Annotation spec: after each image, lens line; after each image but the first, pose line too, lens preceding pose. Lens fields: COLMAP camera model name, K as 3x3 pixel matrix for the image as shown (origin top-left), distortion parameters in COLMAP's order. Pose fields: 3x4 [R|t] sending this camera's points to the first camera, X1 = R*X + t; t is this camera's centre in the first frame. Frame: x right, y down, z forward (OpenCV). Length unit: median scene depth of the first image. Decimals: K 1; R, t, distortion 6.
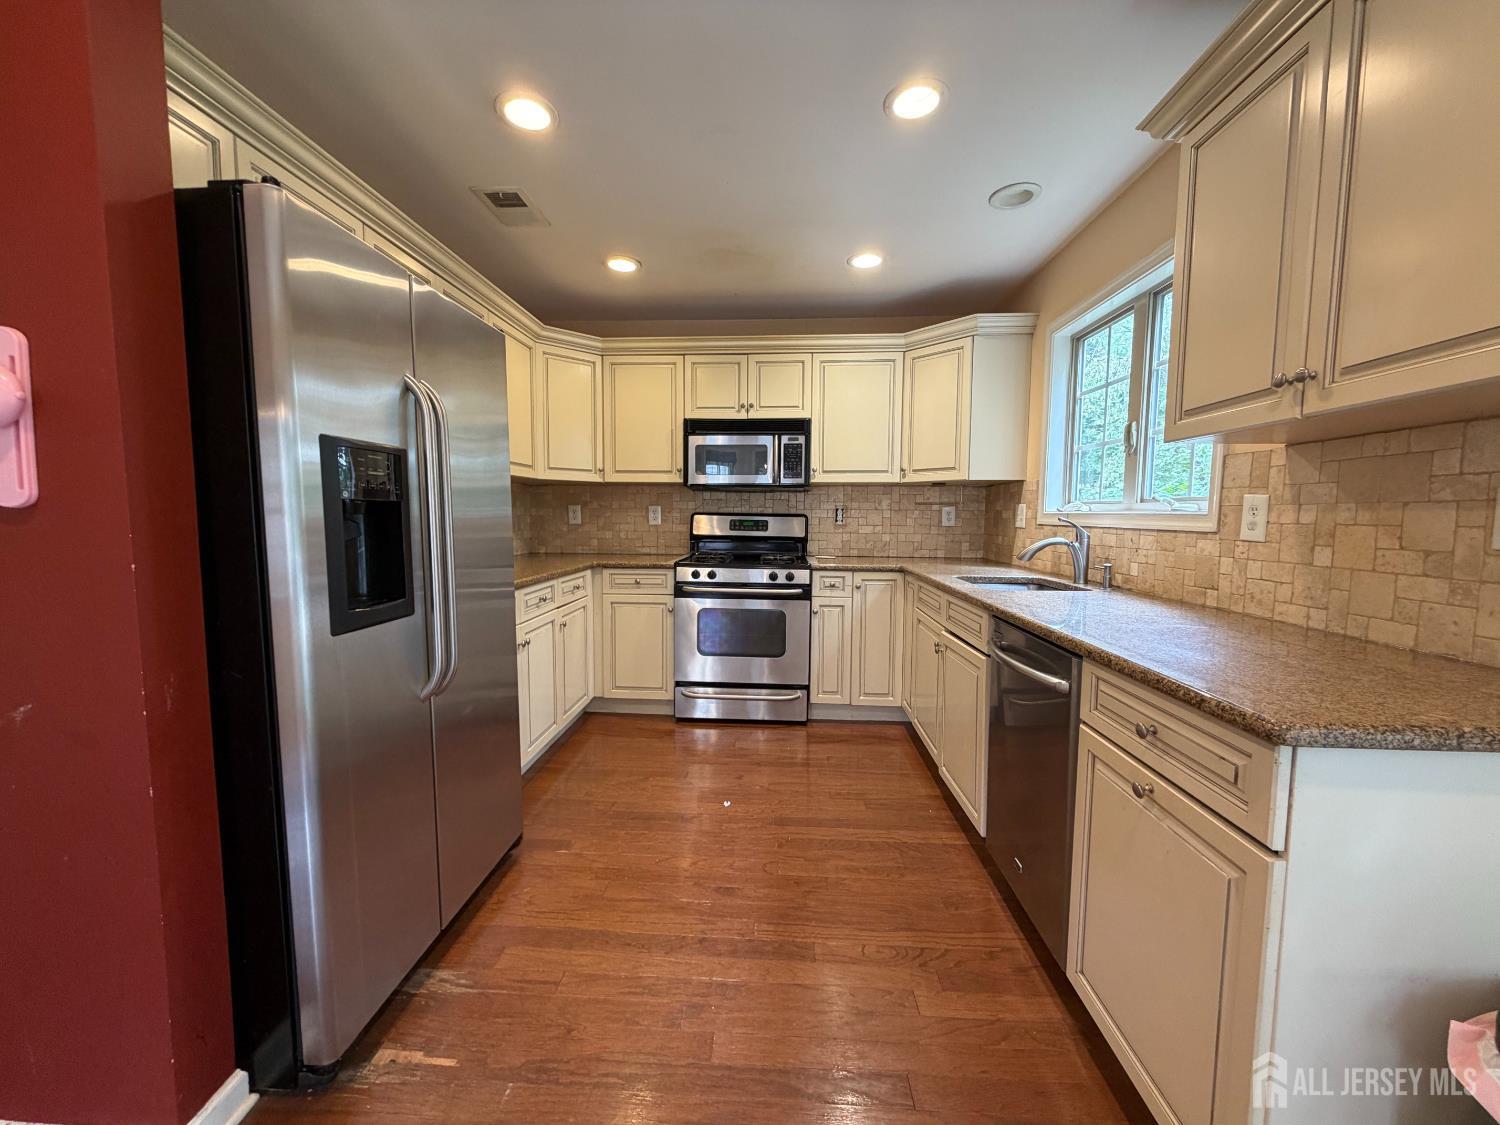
lens RADIAL K [[601.8, 0, 743.8], [0, 601.8, 565.5], [0, 0, 1]] dist [-0.000684, 0.000275]
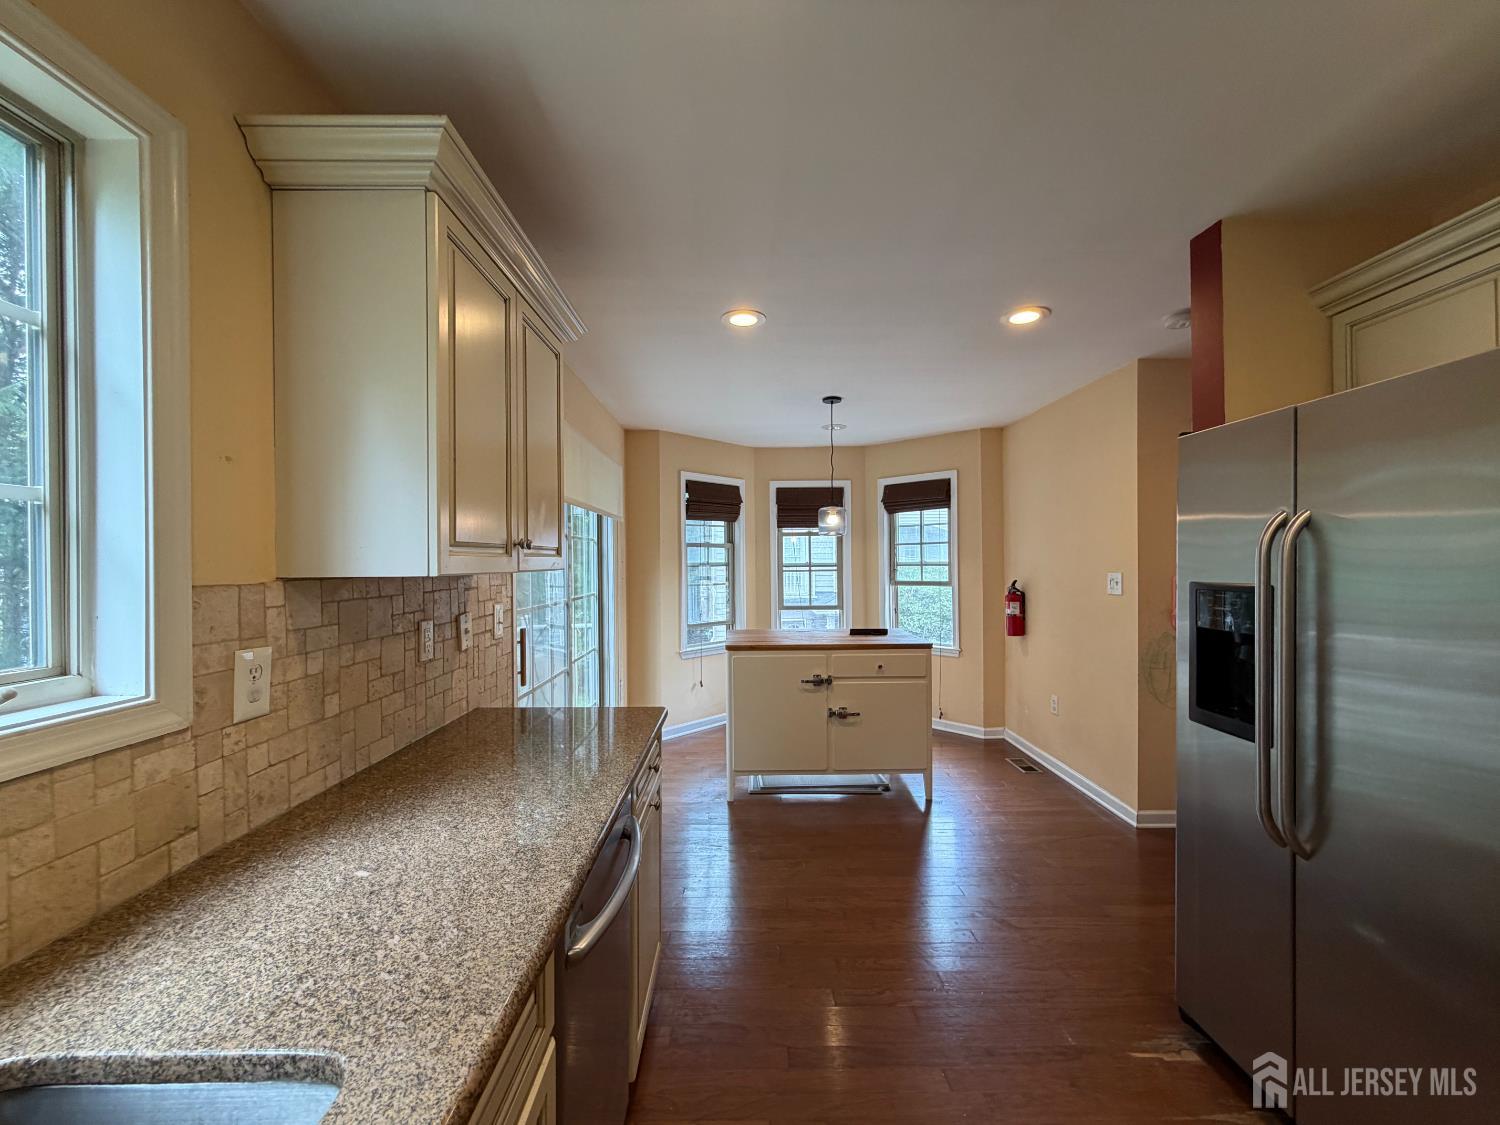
lens RADIAL K [[601.8, 0, 748.6], [0, 601.8, 563.9], [0, 0, 1]] dist [-0.000684, 0.000275]
pose [[-0.997561, 0.000481, -0.069793, 0.174197], [-0.005648, 0.996141, 0.087589, -0.136964], [0.069566, 0.087770, -0.993709, 0.848378]]
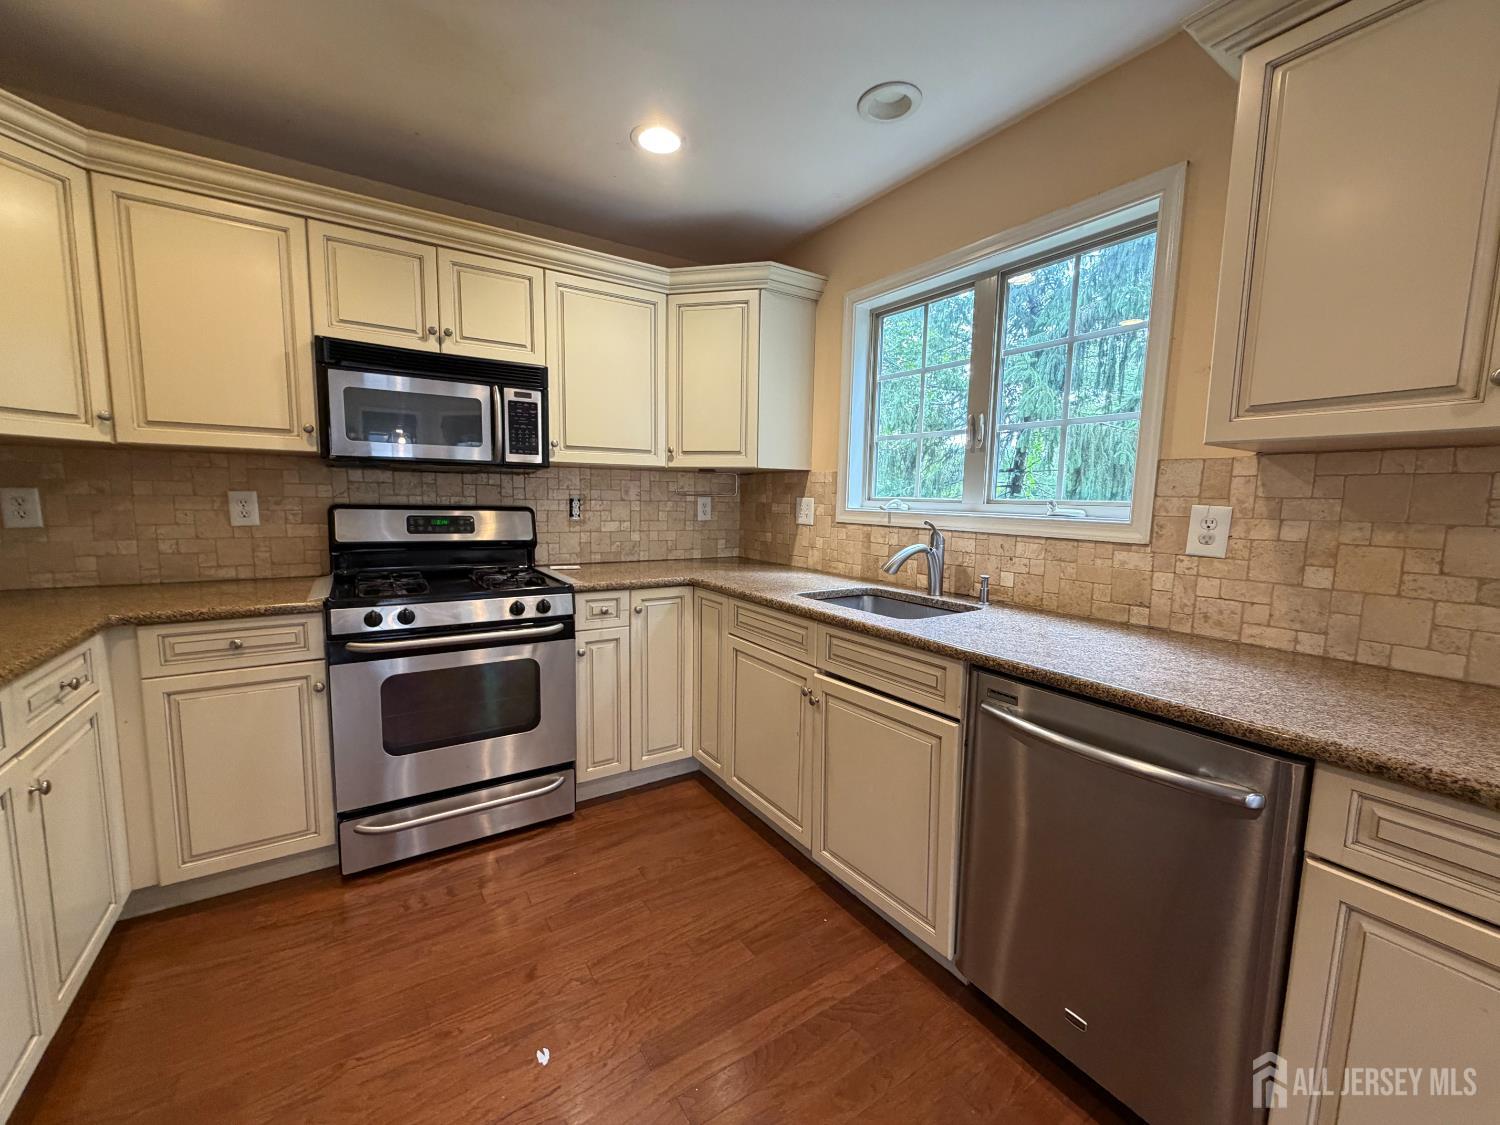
lens RADIAL K [[601.8, 0, 746.6], [0, 601.8, 564.1], [0, 0, 1]] dist [-0.000684, 0.000275]
pose [[0.801421, -0.059745, 0.595109, -0.132811], [0.038525, 0.998089, 0.048320, -0.050515], [-0.596859, -0.015799, 0.802191, 0.343243]]
